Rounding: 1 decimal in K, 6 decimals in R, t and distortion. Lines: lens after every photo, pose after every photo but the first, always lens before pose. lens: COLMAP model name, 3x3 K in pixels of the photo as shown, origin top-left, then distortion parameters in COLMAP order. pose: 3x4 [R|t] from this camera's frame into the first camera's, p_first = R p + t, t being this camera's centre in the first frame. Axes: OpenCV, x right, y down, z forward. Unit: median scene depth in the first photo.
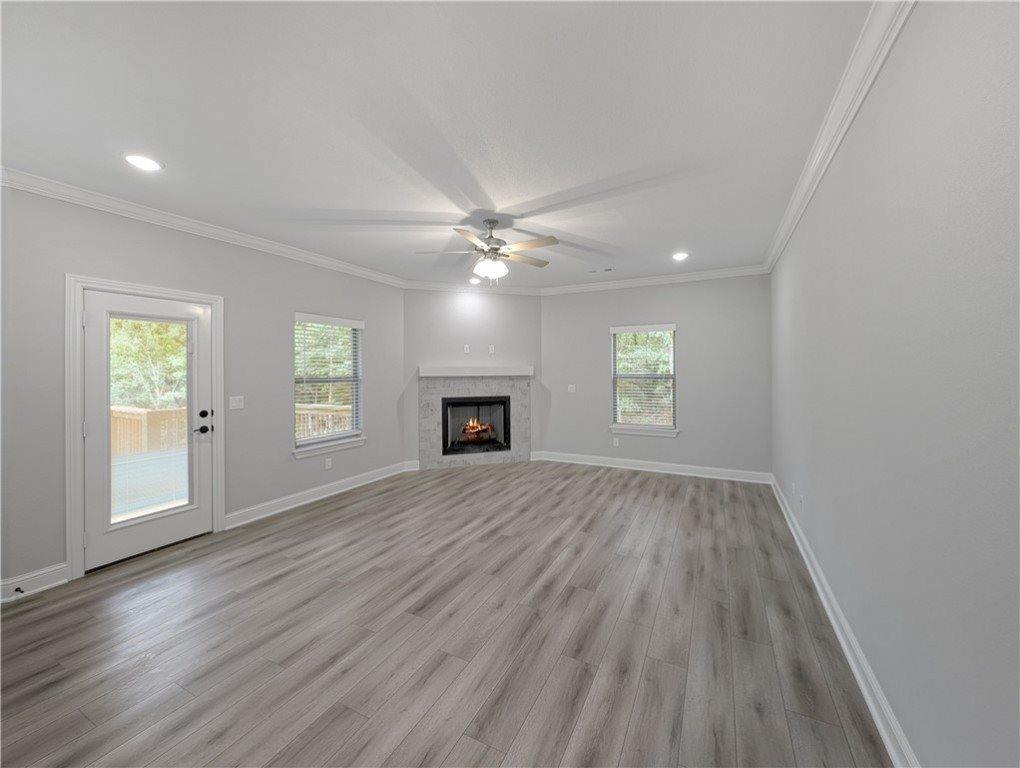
lens RADIAL K [[394.3, 0, 517.8], [0, 394.3, 367.1], [0, 0, 1]] dist [0.001666, -0.000419]
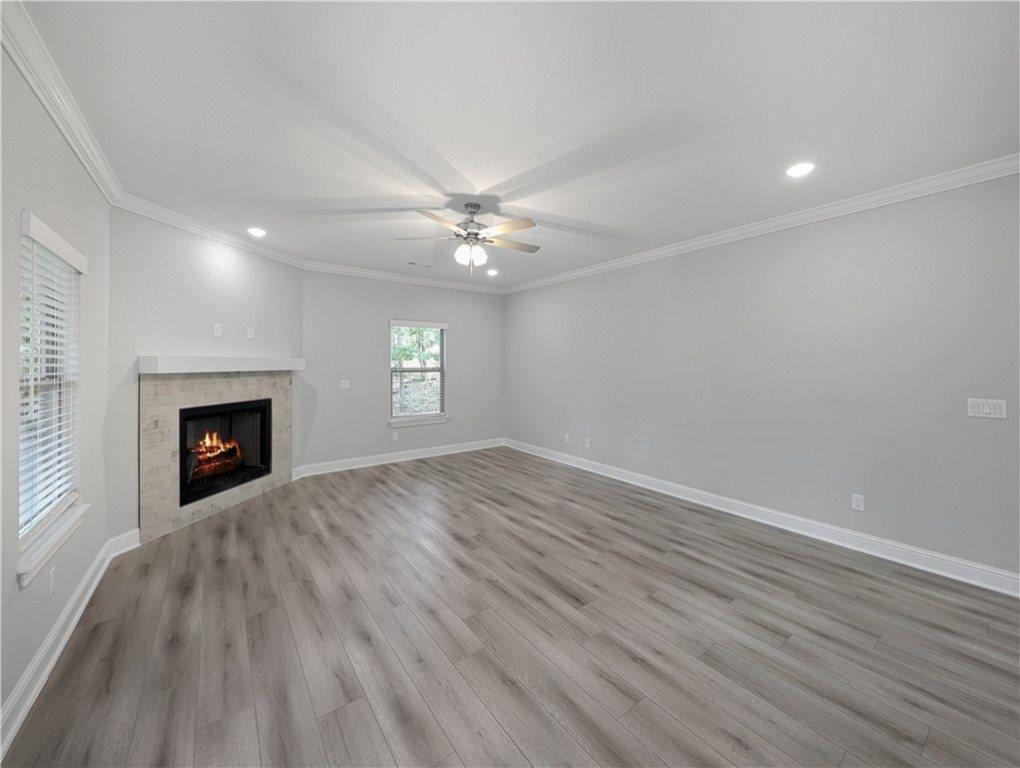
lens RADIAL K [[397.2, 0, 517.9], [0, 397.2, 354.5], [0, 0, 1]] dist [0.002568, -0.000010]
pose [[0.448727, 0.021330, 0.893414, -0.758217], [-0.006001, 0.999765, -0.020855, 0.007378], [-0.893648, 0.003997, 0.448750, 0.419223]]
